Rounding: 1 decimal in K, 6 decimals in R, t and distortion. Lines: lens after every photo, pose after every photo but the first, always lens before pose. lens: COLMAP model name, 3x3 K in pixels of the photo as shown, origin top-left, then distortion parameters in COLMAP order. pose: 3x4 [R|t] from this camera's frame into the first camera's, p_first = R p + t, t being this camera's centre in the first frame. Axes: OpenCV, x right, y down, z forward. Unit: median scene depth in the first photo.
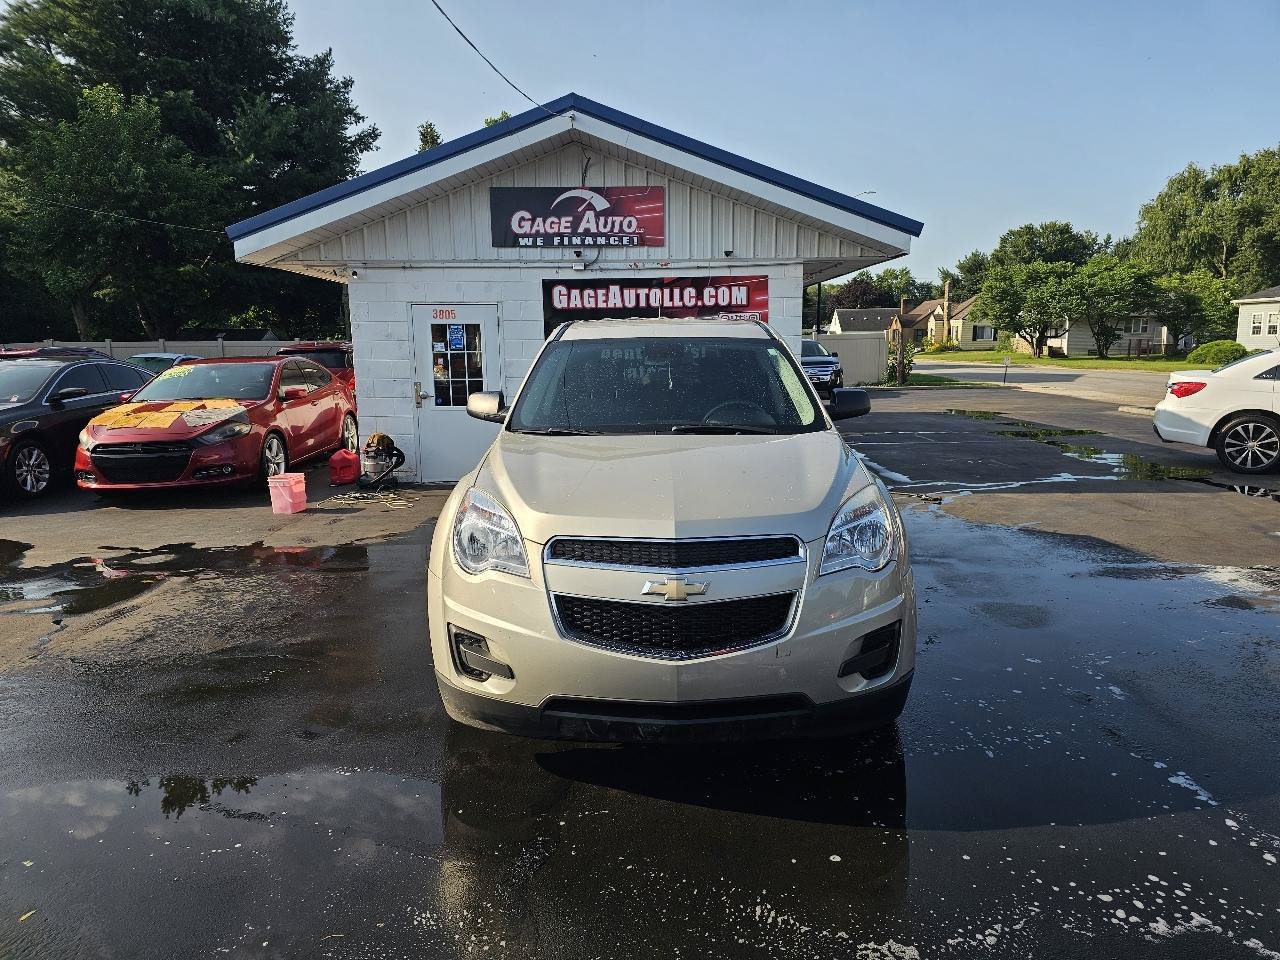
lens RADIAL K [[855.0, 0, 654.8], [0, 855.0, 471.2], [0, 0, 1]] dist [0.056142, -0.052001]
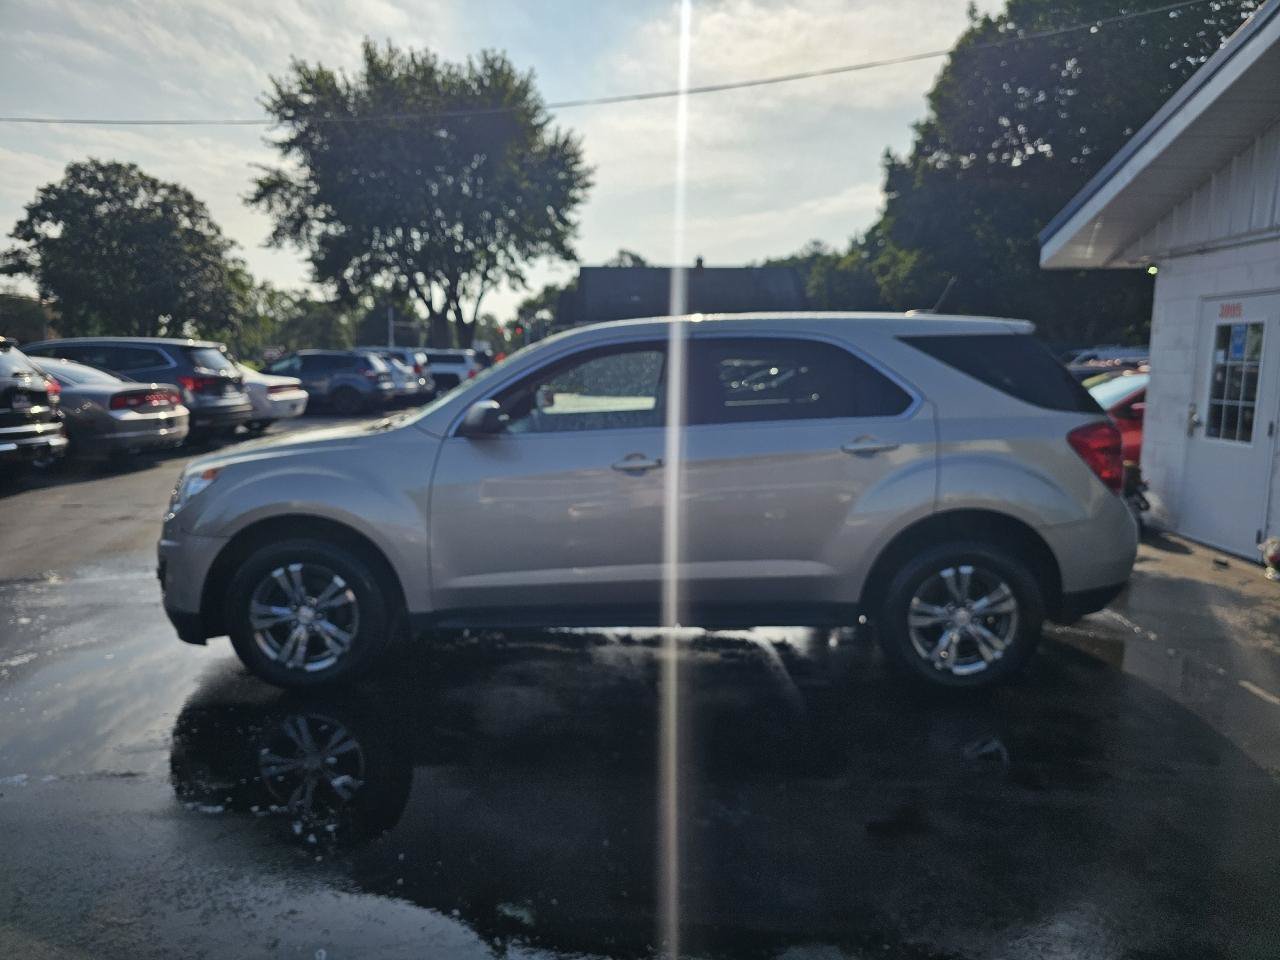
lens RADIAL K [[879.2, 0, 640.3], [0, 879.2, 474.1], [0, 0, 1]] dist [0.031771, -0.044438]
pose [[-0.000553, 0.138787, -0.990322, 0.502245], [-0.151693, 0.978850, 0.137264, -0.077112], [0.988428, 0.150301, 0.020512, 0.526690]]
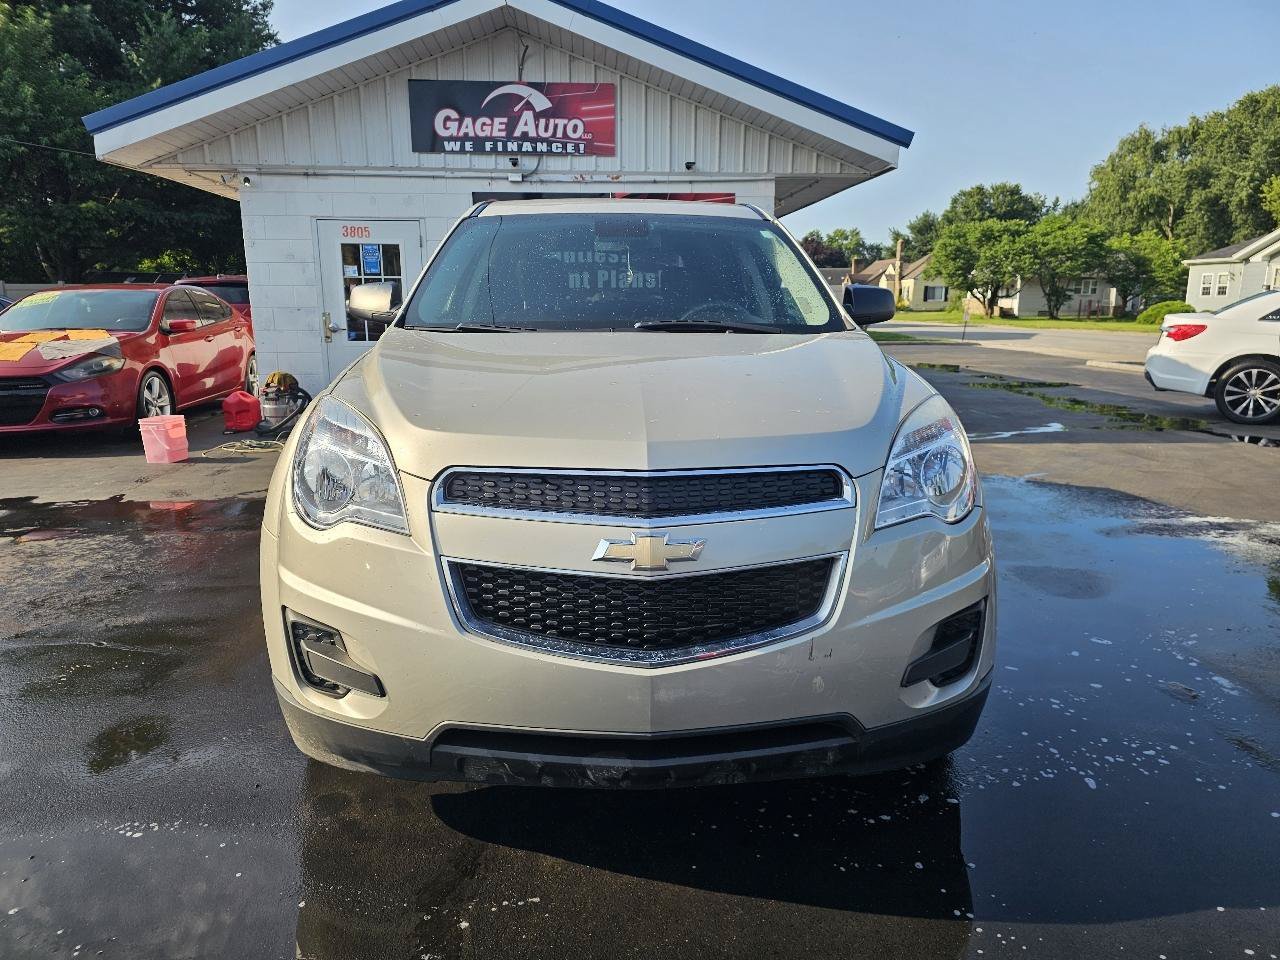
lens RADIAL K [[863.8, 0, 649.4], [0, 863.8, 485.7], [0, 0, 1]] dist [0.031015, -0.024254]
pose [[0.998482, 0.000419, 0.055075, -0.002658], [-0.003710, 0.998212, 0.059659, 0.015775], [-0.054951, -0.059773, 0.996698, 0.113141]]
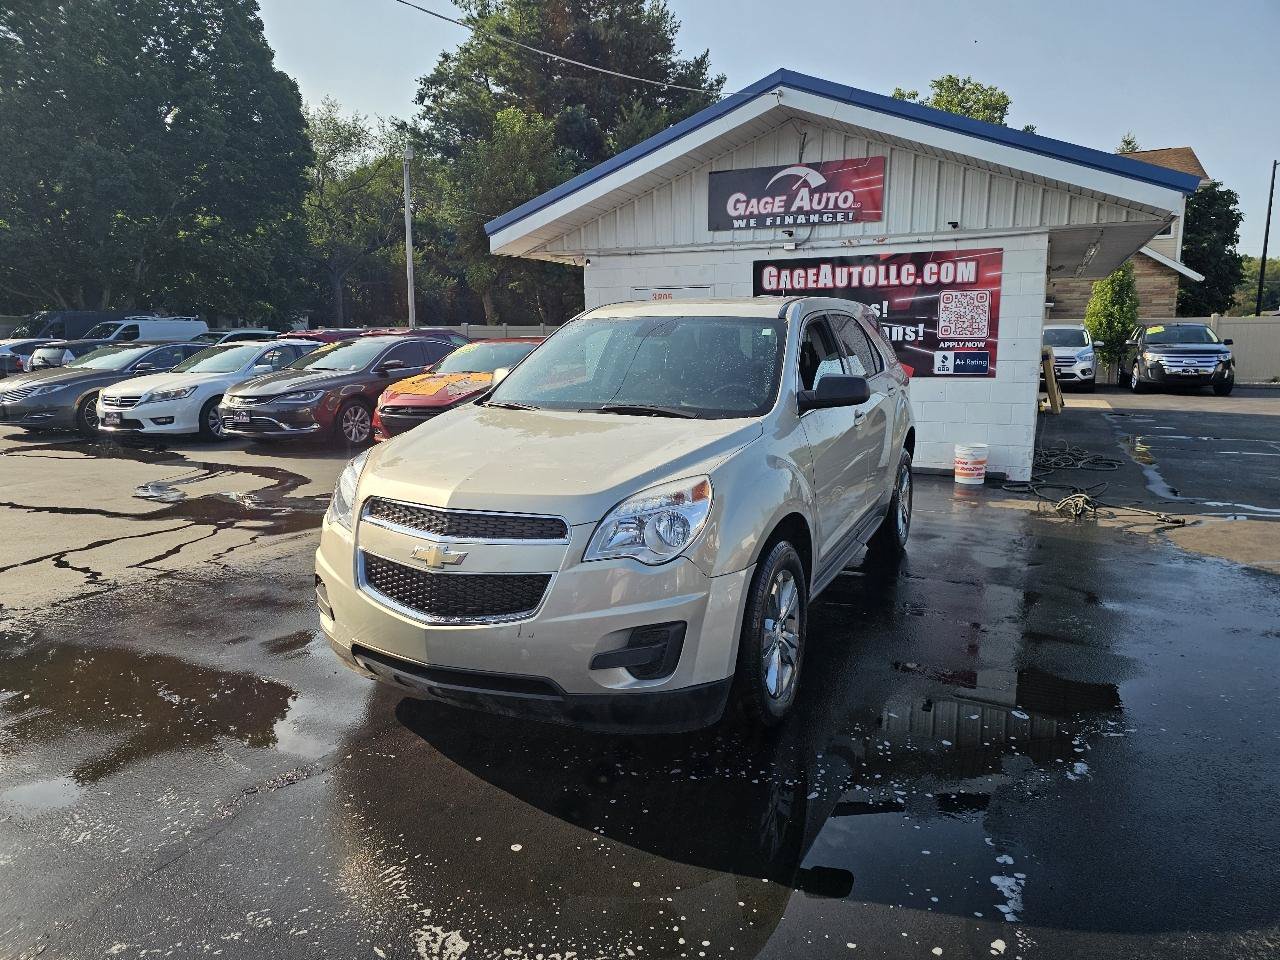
lens RADIAL K [[854.2, 0, 639.2], [0, 854.2, 462.3], [0, 0, 1]] dist [0.056260, -0.046392]
pose [[0.898146, 0.073580, -0.433498, 0.198793], [-0.069997, 0.997253, 0.024246, -0.005286], [0.434091, 0.008567, 0.900828, 0.048431]]
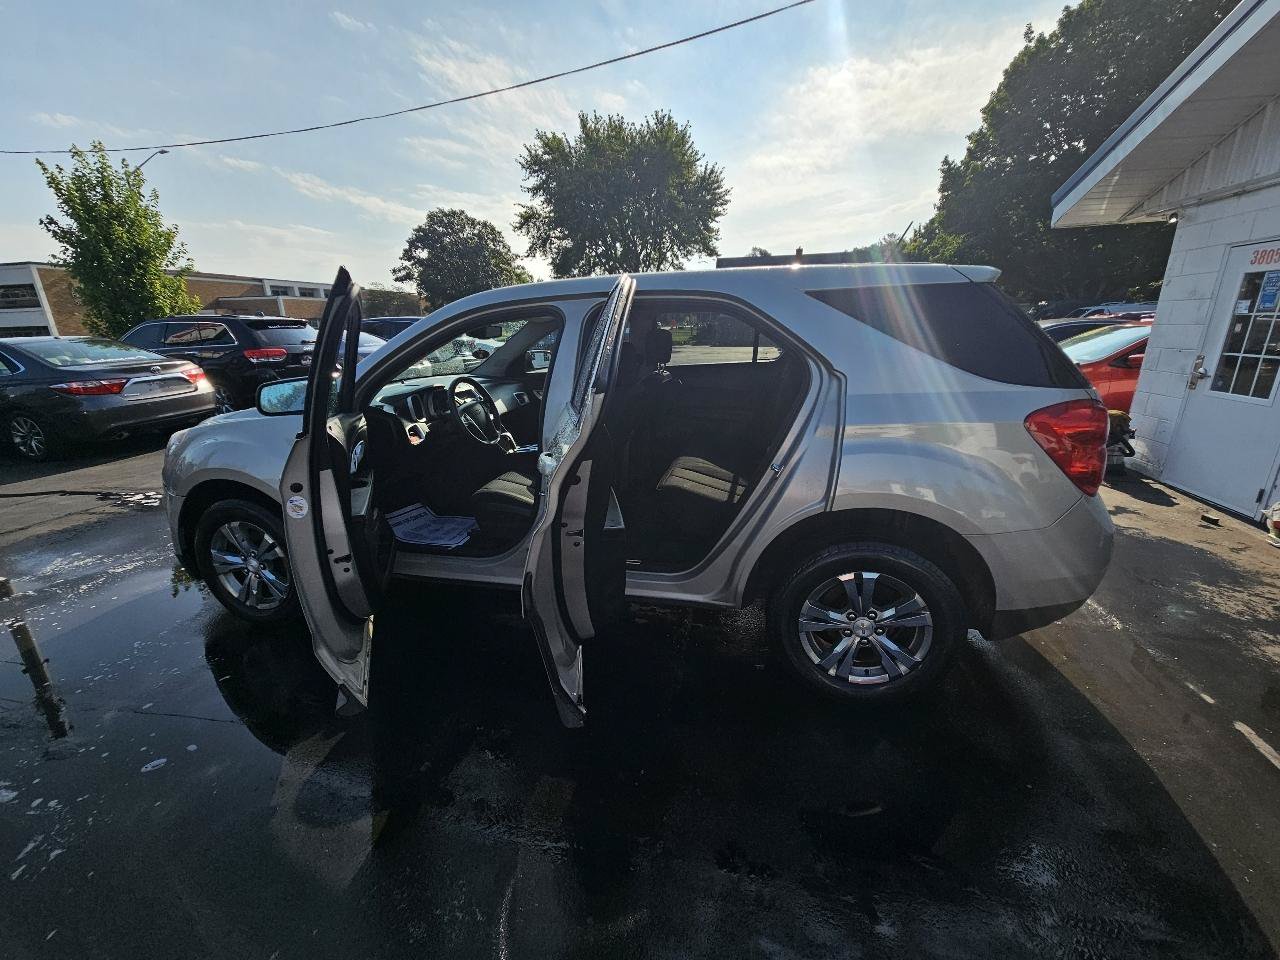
lens RADIAL K [[523.6, 0, 640.0], [0, 523.6, 480.0], [0, 0, 1]] dist [0.001125, -0.000829]
pose [[-0.225280, 0.292507, -0.929348, 0.303881], [-0.122158, 0.937861, 0.324798, -0.091452], [0.966606, 0.186698, -0.175549, 0.632759]]
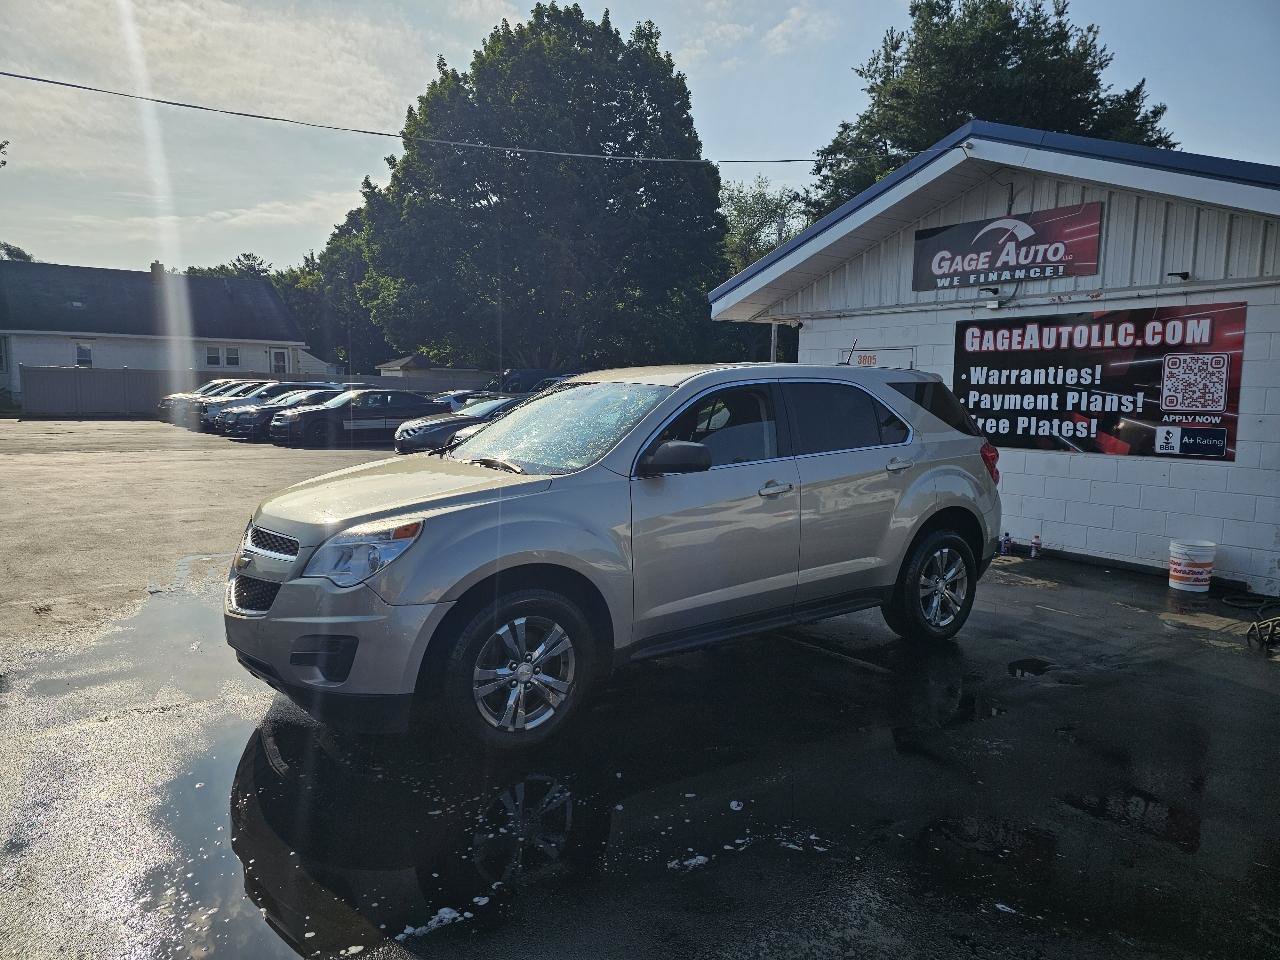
lens RADIAL K [[854.2, 0, 639.2], [0, 854.2, 462.3], [0, 0, 1]] dist [0.056260, -0.046392]
pose [[0.586089, 0.091682, -0.805043, 0.430846], [-0.140359, 0.990044, 0.010567, -0.035134], [0.797997, 0.106802, 0.593123, 0.194492]]
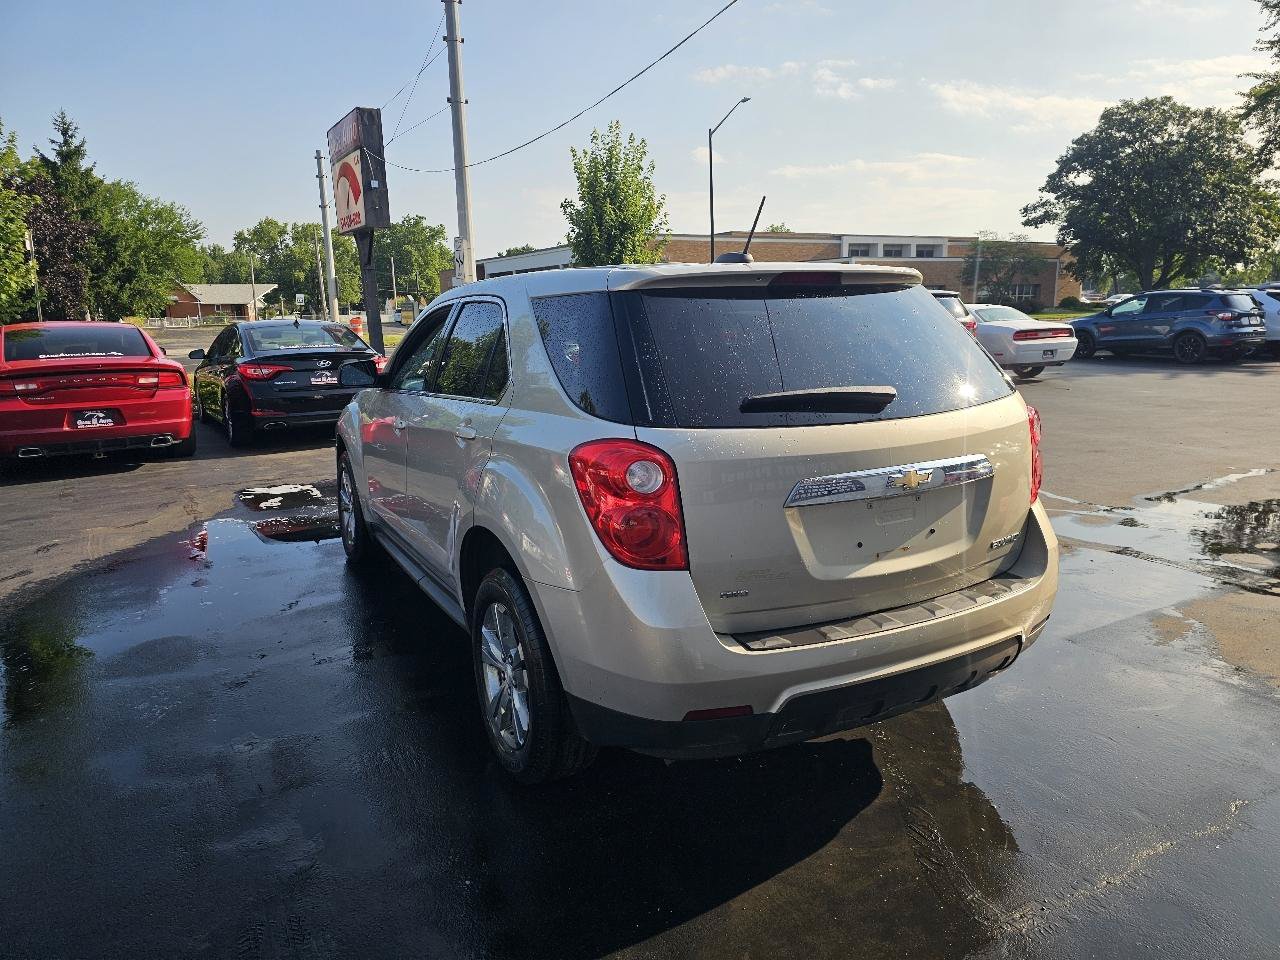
lens RADIAL K [[854.2, 0, 639.2], [0, 854.2, 462.3], [0, 0, 1]] dist [0.056260, -0.046392]
pose [[-0.879195, 0.111697, -0.463185, 0.194899], [-0.041682, 0.950375, 0.308302, -0.143244], [0.474636, 0.290364, -0.830909, 0.945901]]
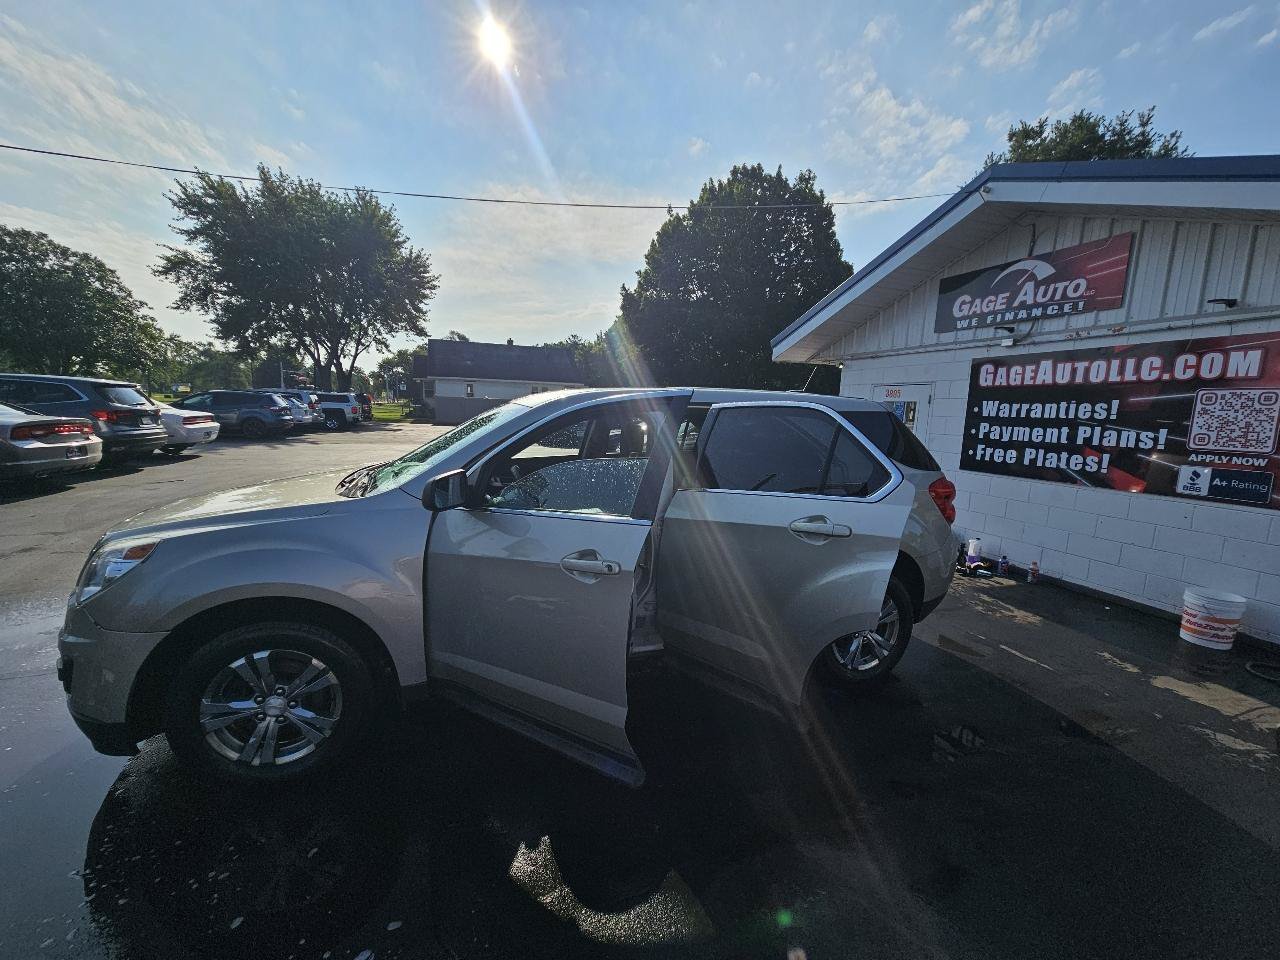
lens RADIAL K [[520.5, 0, 643.2], [0, 520.5, 477.0], [0, 0, 1]] dist [0.001749, -0.000465]
pose [[0.322066, 0.146233, -0.935355, 0.343667], [-0.177819, 0.979758, 0.091947, -0.073858], [0.929868, 0.136711, 0.341550, 0.446400]]
